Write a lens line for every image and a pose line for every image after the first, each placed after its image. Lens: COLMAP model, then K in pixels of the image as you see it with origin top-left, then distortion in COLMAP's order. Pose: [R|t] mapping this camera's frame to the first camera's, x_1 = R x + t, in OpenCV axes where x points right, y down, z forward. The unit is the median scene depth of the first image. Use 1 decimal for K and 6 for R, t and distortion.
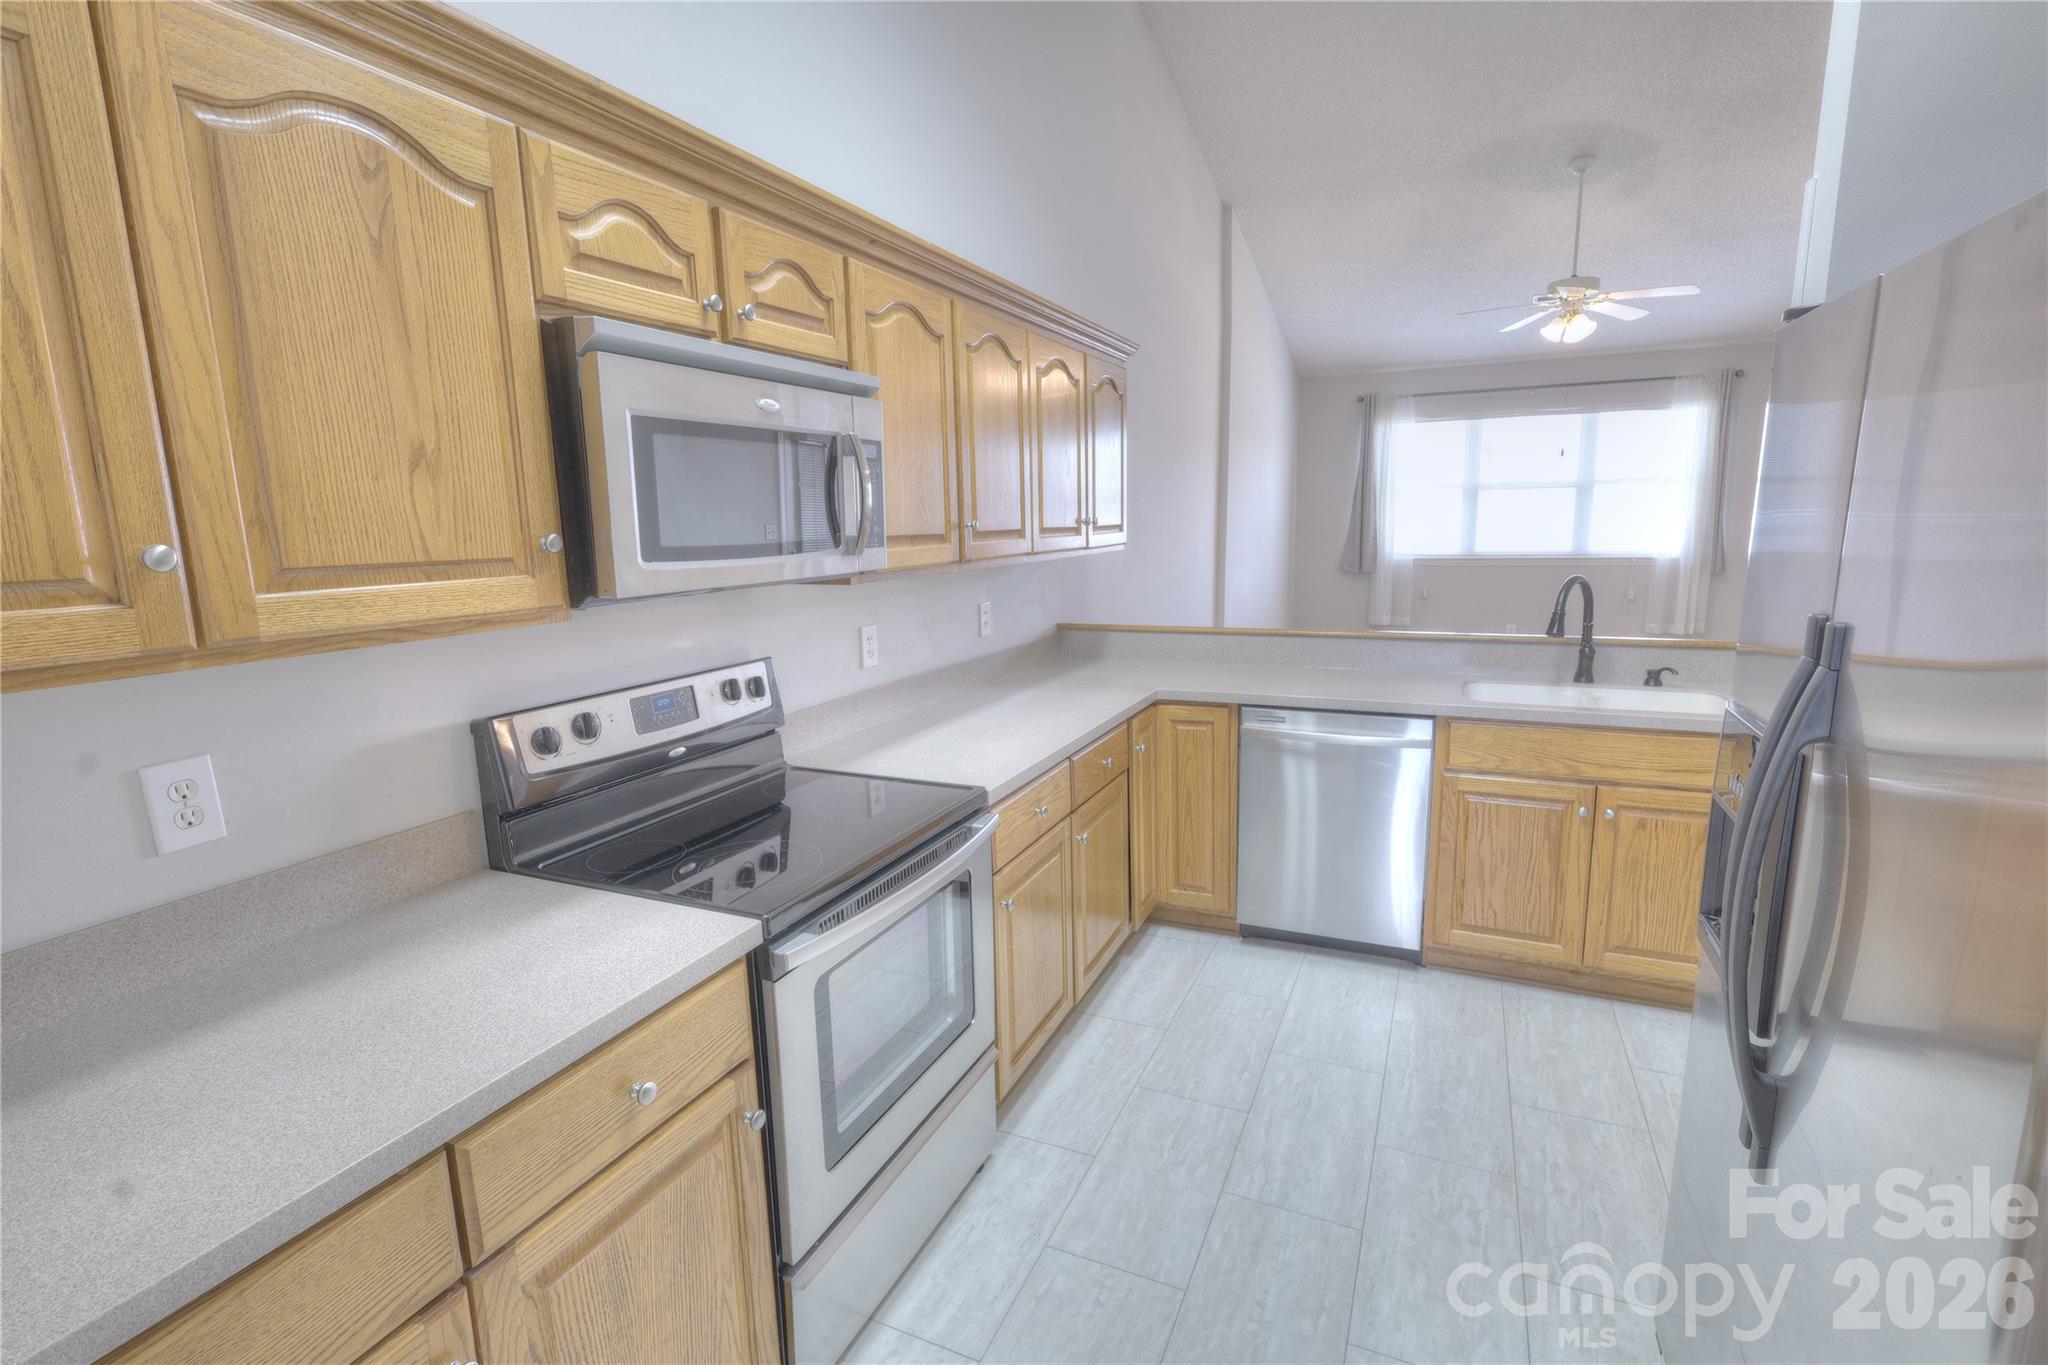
lens RADIAL K [[947.5, 0, 1021.1], [0, 947.5, 684.1], [0, 0, 1]] dist [0.000353, 0.000992]
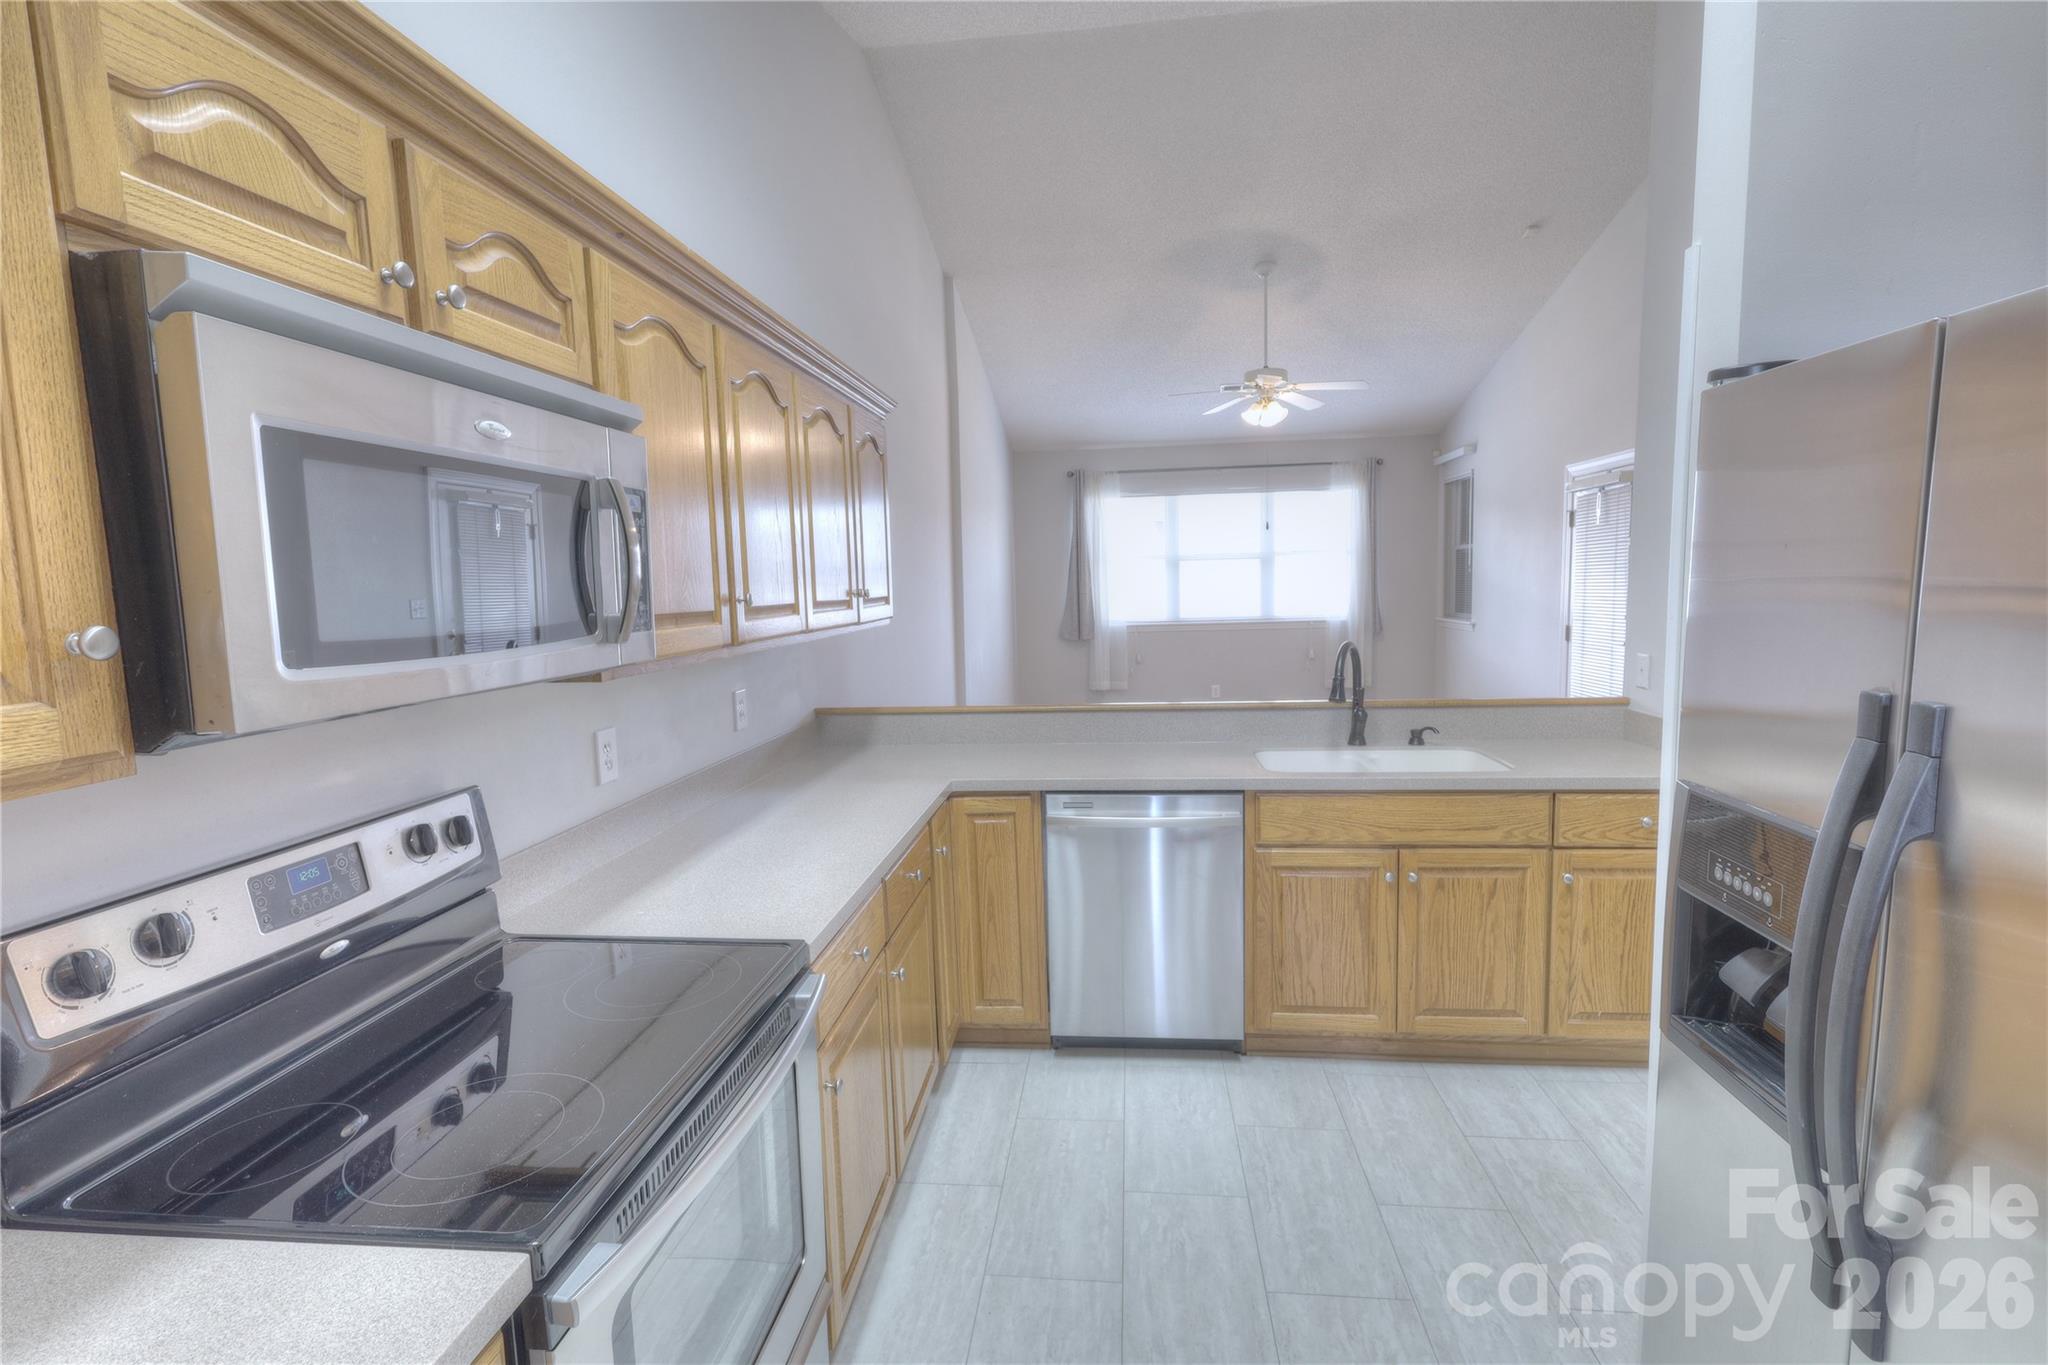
lens RADIAL K [[947.5, 0, 1021.1], [0, 947.5, 684.1], [0, 0, 1]] dist [0.000353, 0.000992]
pose [[0.949521, -0.038196, 0.311369, -0.095591], [0.060745, 0.996161, -0.063040, -0.035222], [-0.307766, 0.078772, 0.948196, 0.191622]]
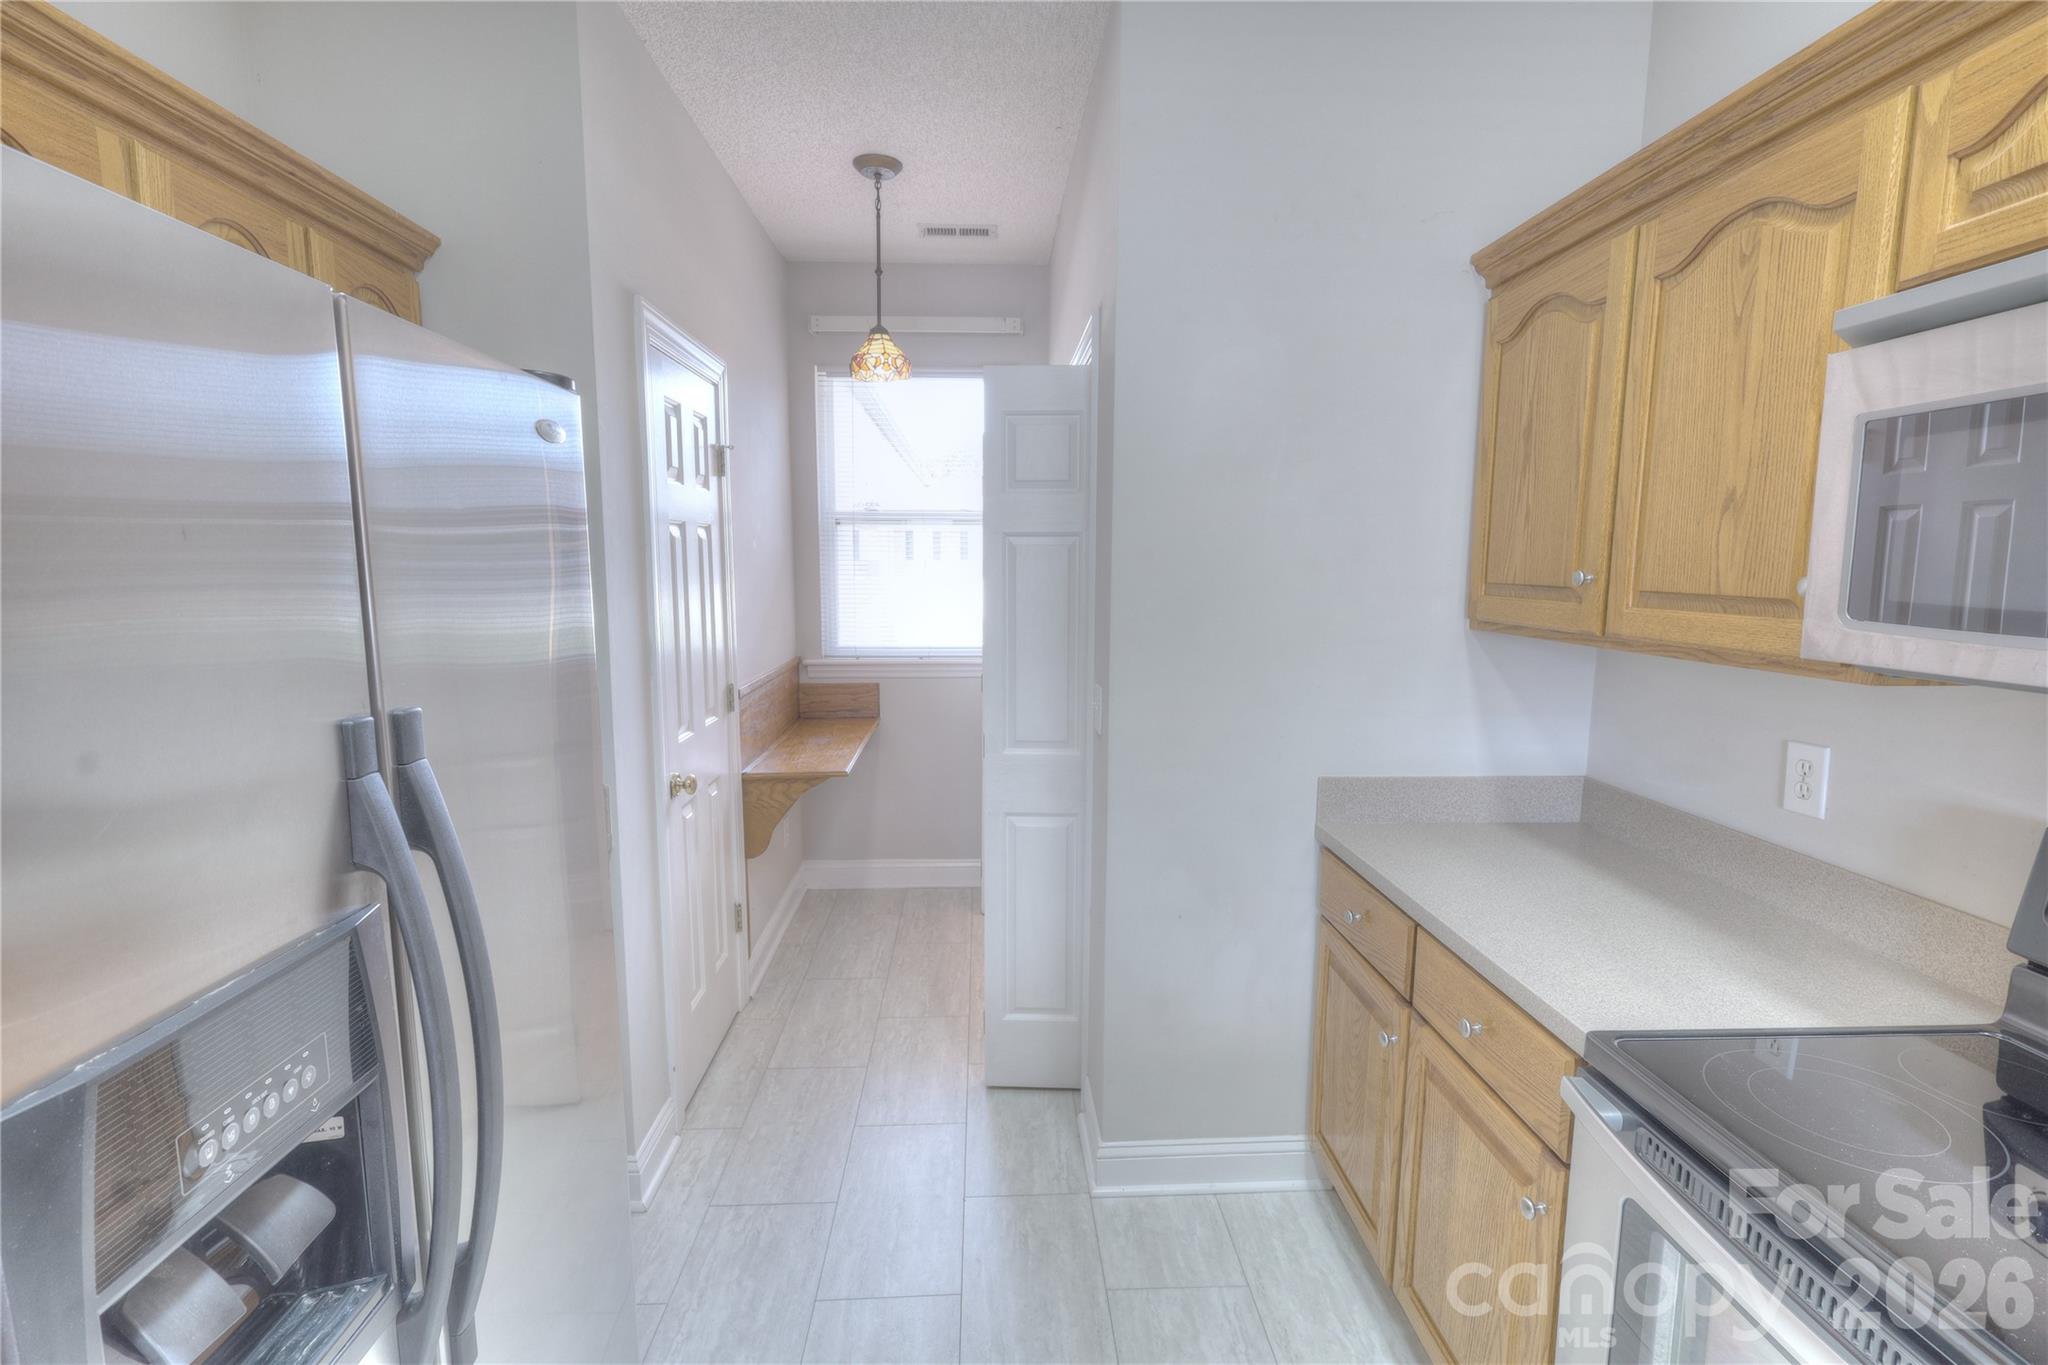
lens RADIAL K [[947.5, 0, 1021.1], [0, 947.5, 684.1], [0, 0, 1]] dist [0.000353, 0.000992]
pose [[-0.890365, 0.078275, -0.448468, 0.338992], [-0.063633, 0.954039, 0.292850, -0.168741], [0.450779, 0.289281, -0.844461, 0.889771]]
